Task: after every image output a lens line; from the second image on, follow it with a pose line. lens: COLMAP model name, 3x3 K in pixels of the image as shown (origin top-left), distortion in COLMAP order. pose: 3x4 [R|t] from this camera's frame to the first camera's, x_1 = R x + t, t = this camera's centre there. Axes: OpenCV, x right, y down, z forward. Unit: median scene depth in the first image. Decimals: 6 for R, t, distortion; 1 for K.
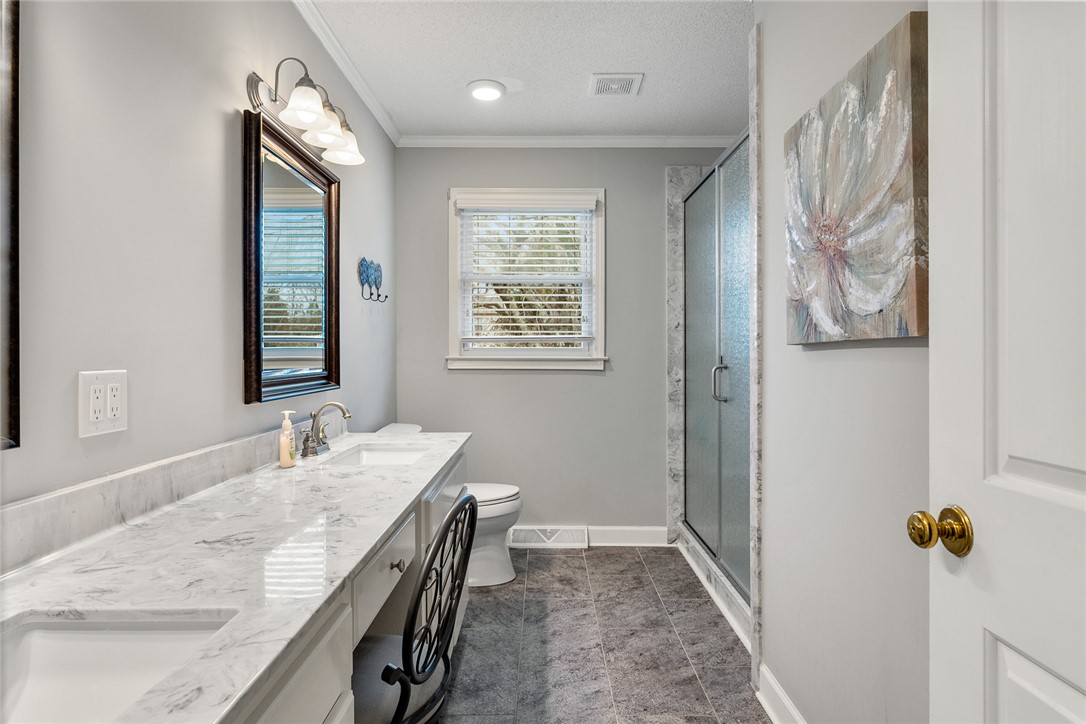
lens RADIAL K [[619.1, 0, 547.6], [0, 619.1, 368.0], [0, 0, 1]] dist [-0.005434, 0.013121]
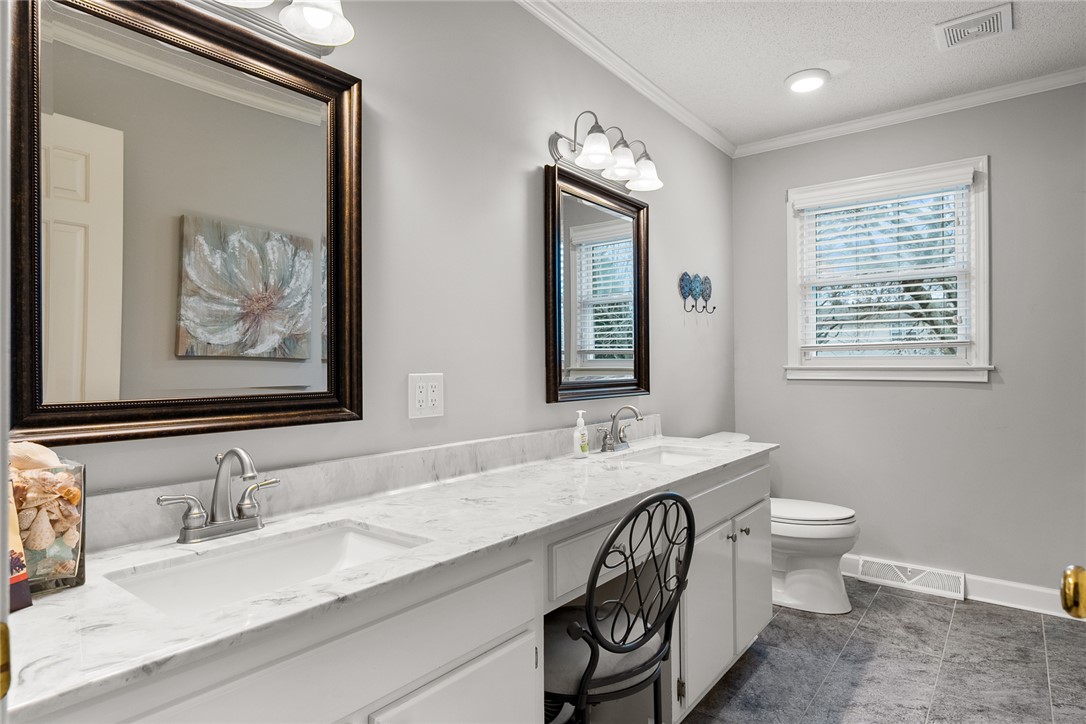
lens RADIAL K [[624.4, 0, 544.3], [0, 624.4, 380.8], [0, 0, 1]] dist [0.005328, 0.003059]
pose [[0.786708, 0.010691, -0.617233, 0.175693], [-0.010642, 0.999936, 0.003756, 0.005853], [0.617234, 0.003613, 0.786771, 0.010403]]
